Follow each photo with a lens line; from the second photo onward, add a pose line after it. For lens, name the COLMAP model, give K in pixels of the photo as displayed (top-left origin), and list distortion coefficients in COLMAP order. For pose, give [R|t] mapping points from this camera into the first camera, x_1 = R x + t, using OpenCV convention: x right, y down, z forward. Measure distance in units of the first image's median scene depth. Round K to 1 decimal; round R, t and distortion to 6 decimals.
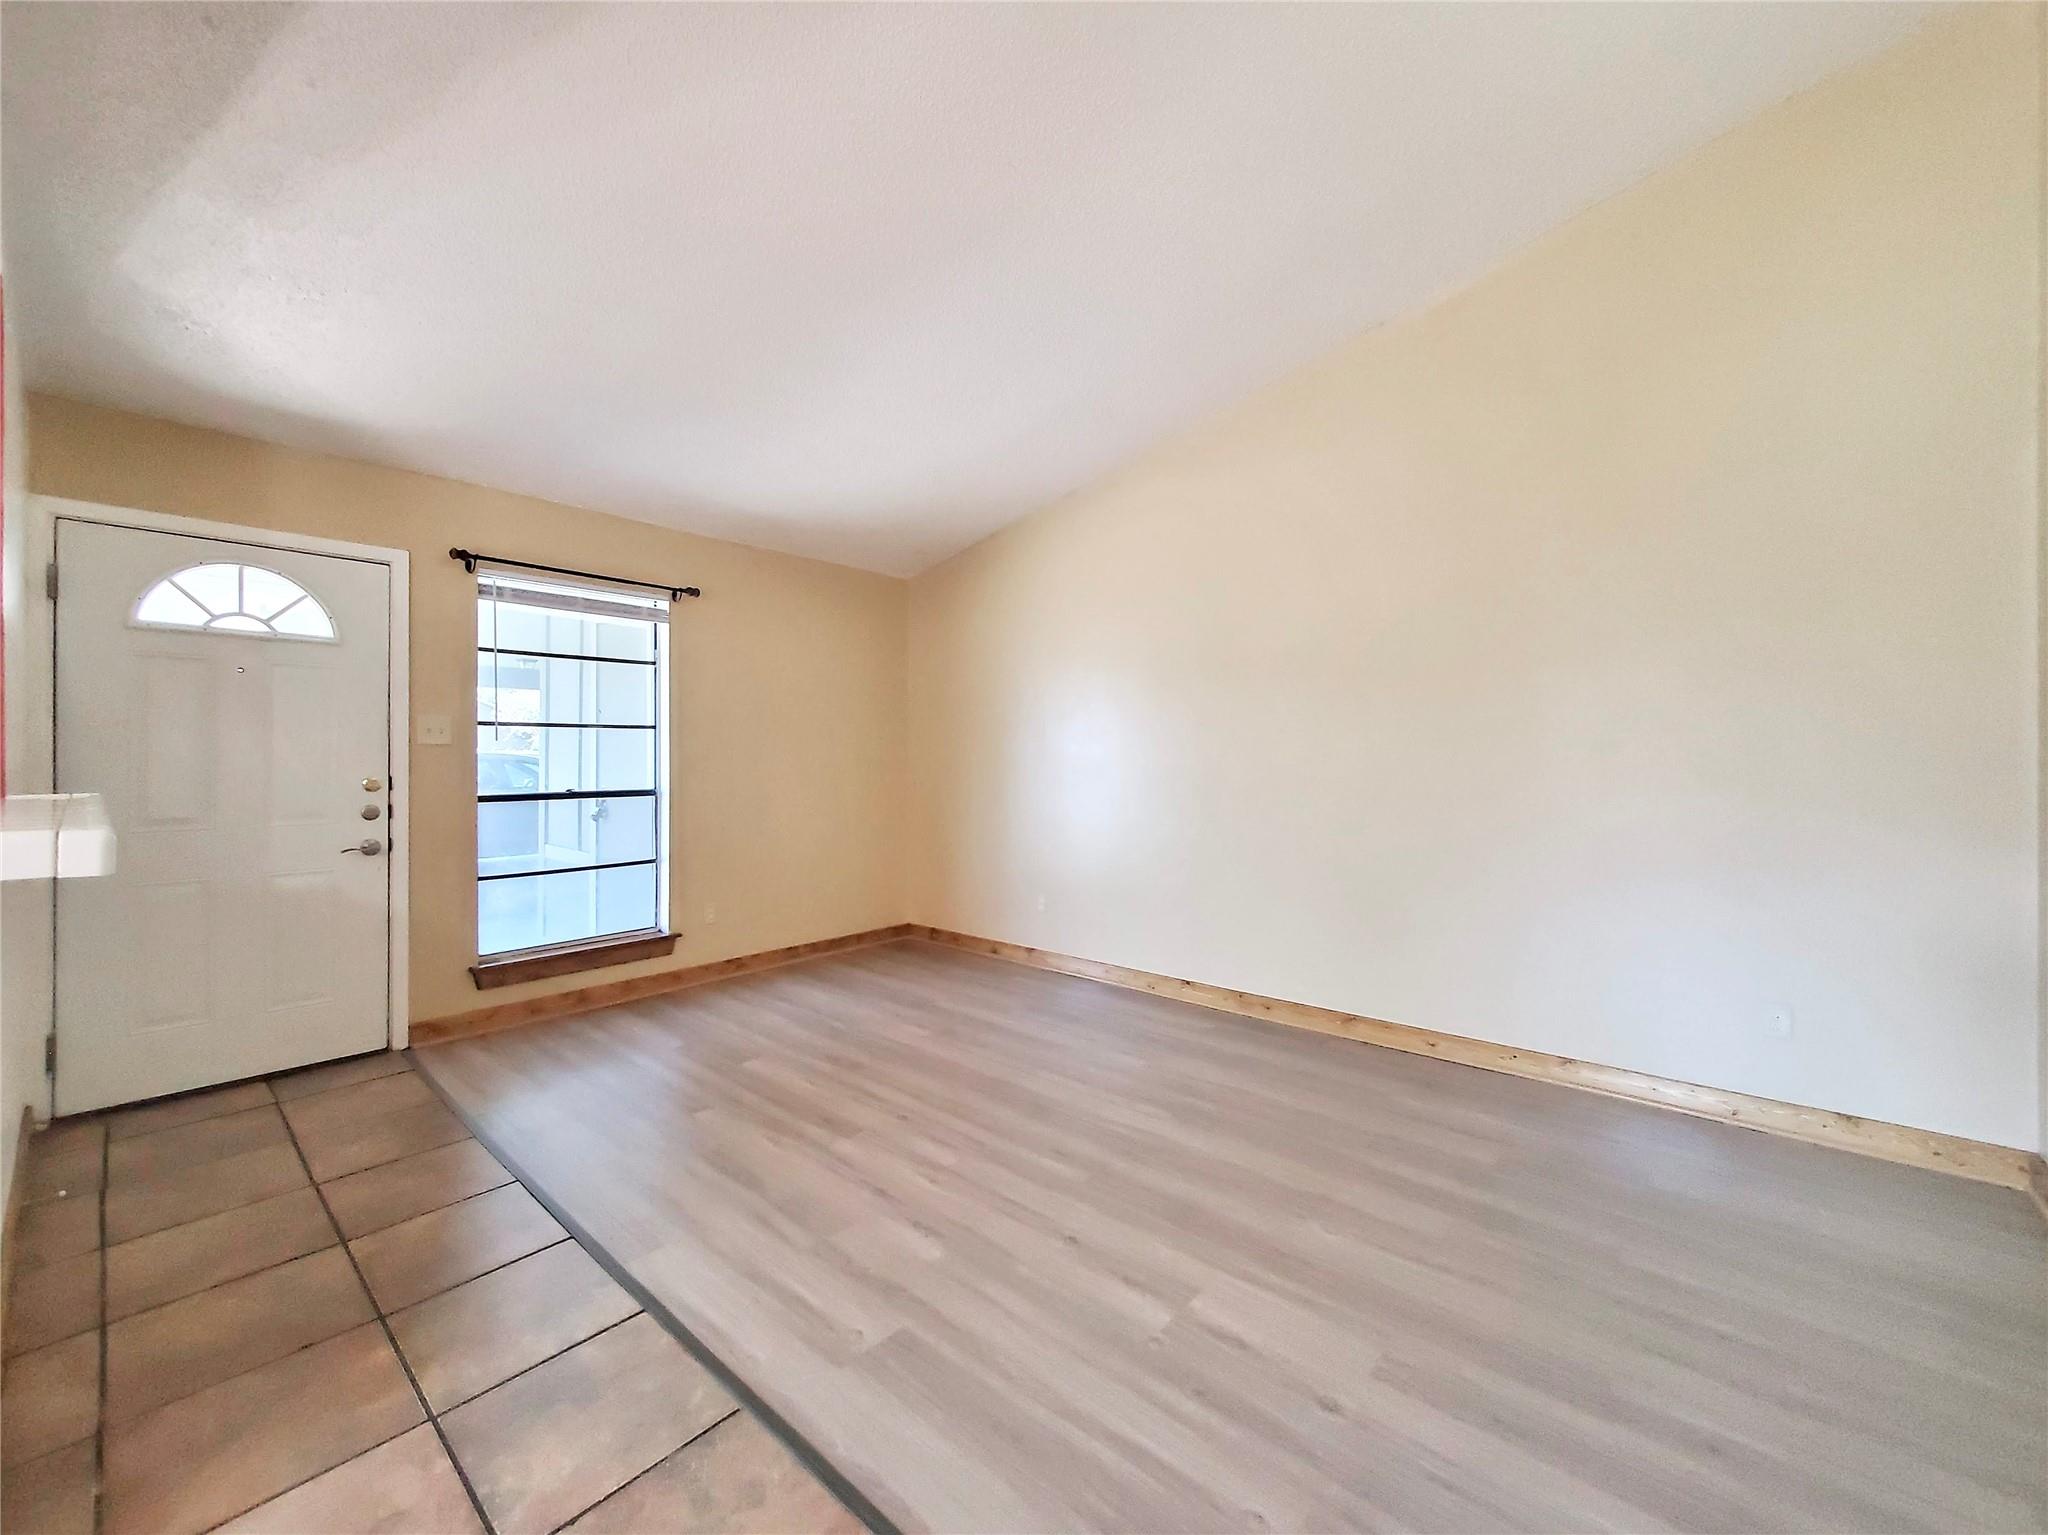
lens RADIAL K [[818.4, 0, 975.3], [0, 818.4, 760.3], [0, 0, 1]] dist [0.000039, -0.000127]
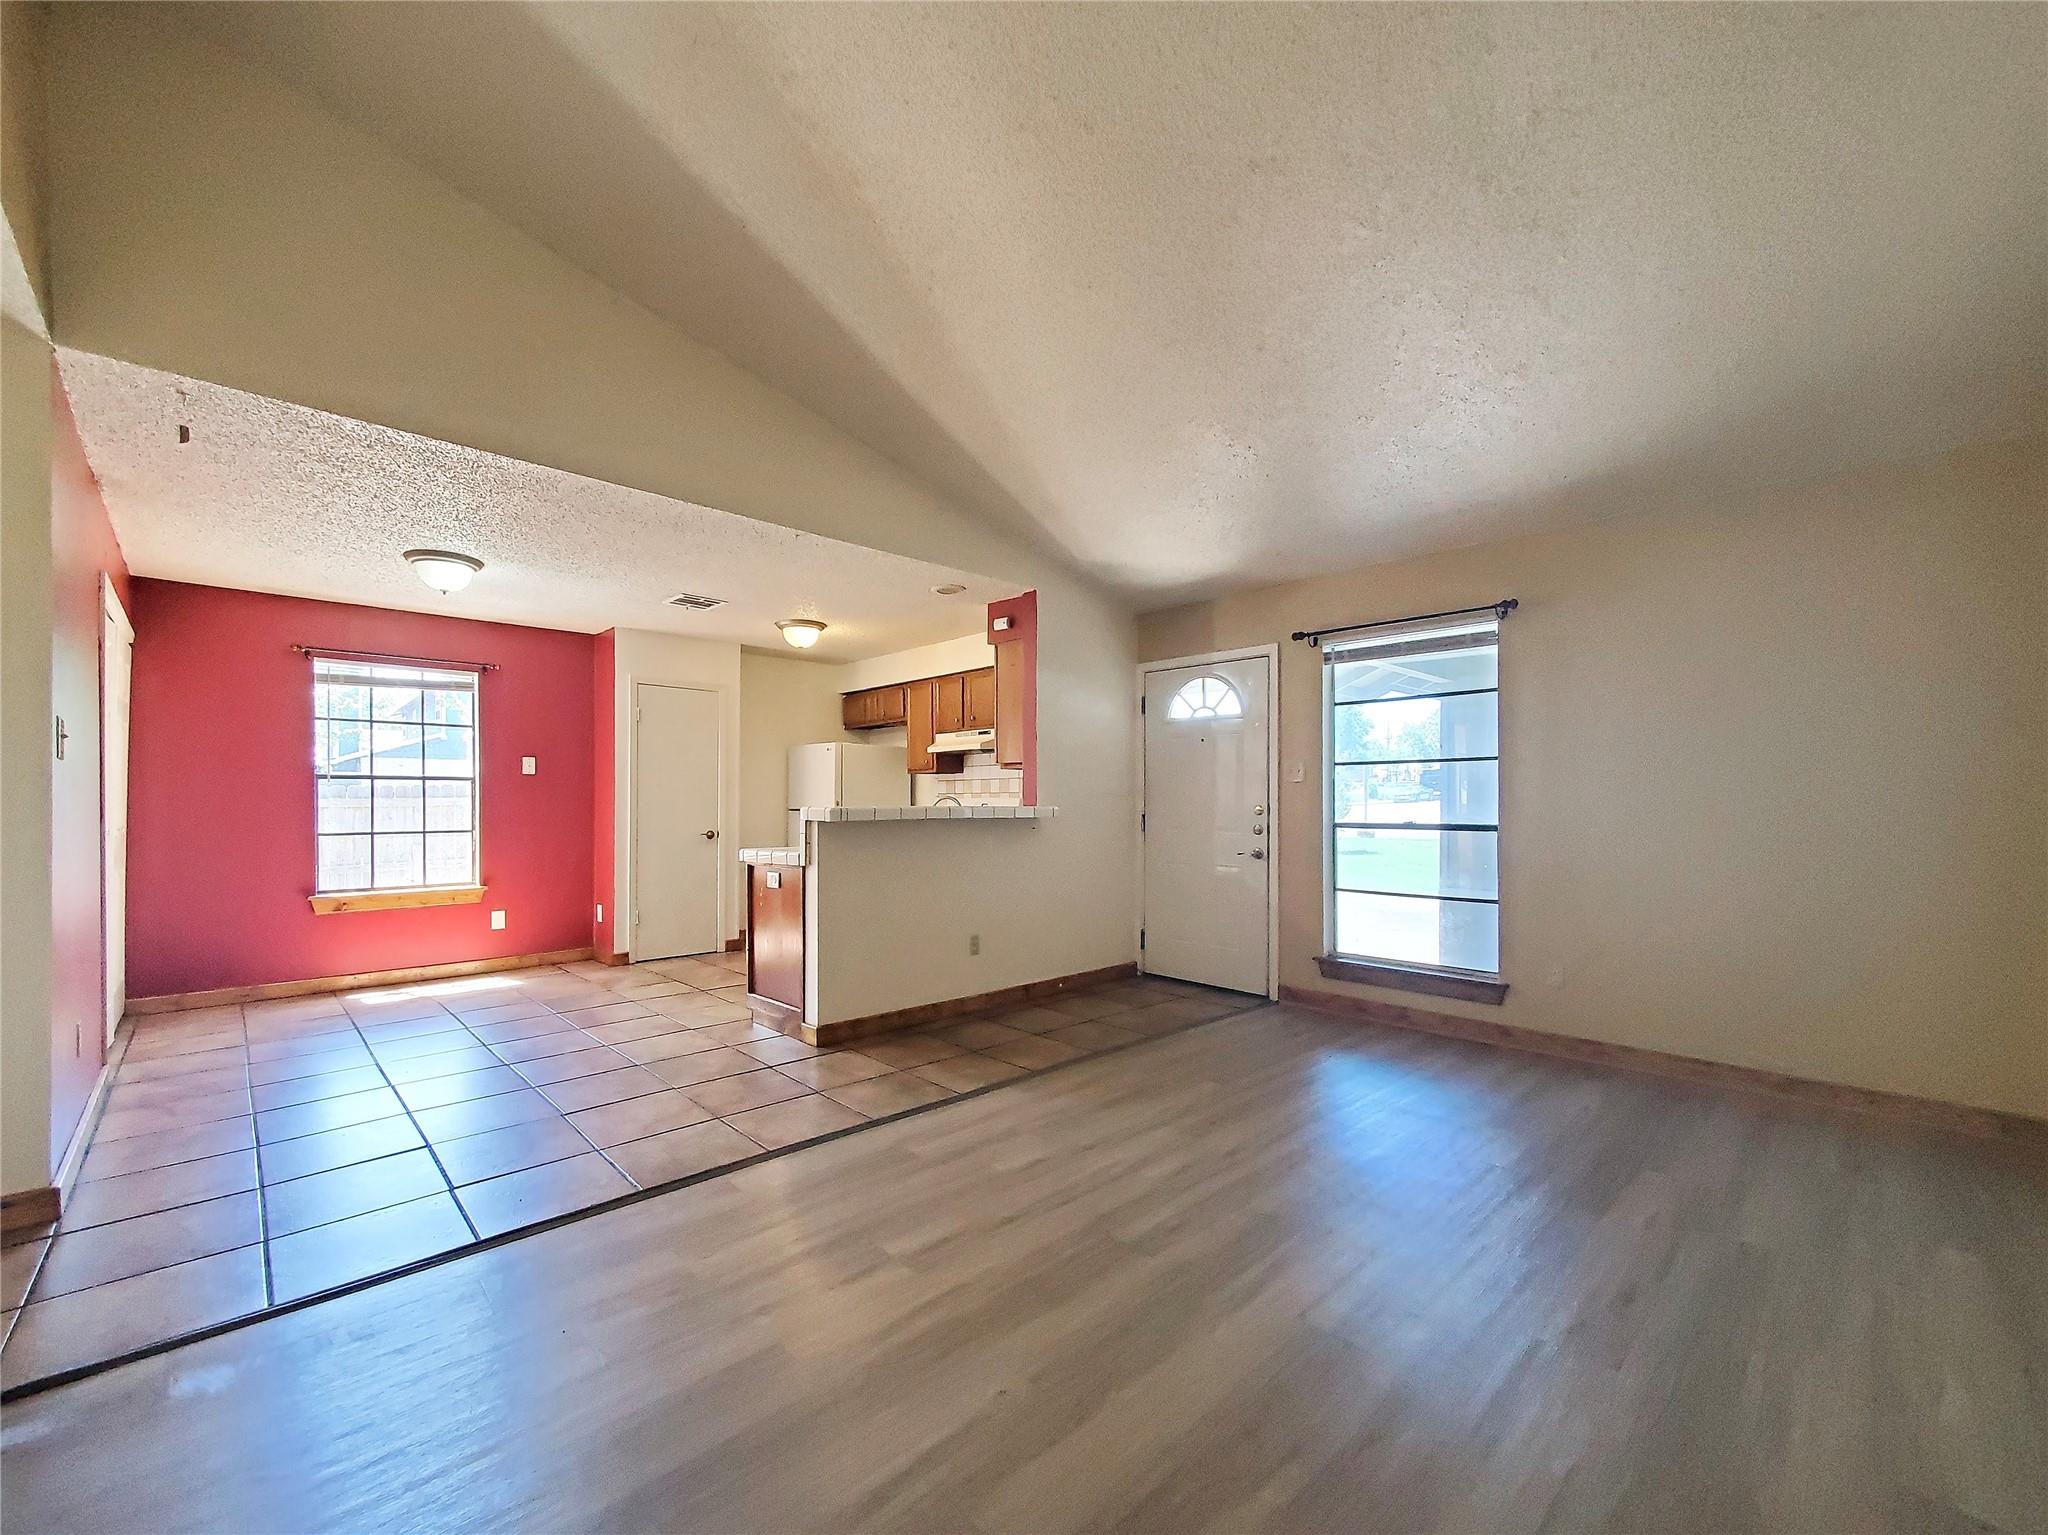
lens RADIAL K [[827.3, 0, 1022.3], [0, 827.3, 799.8], [0, 0, 1]] dist [0.000182, -0.000041]
pose [[-0.066891, -0.005821, -0.997743, 0.738969], [-0.009779, 0.999939, -0.005178, 0.022085], [0.997712, 0.009410, -0.066944, 0.665238]]
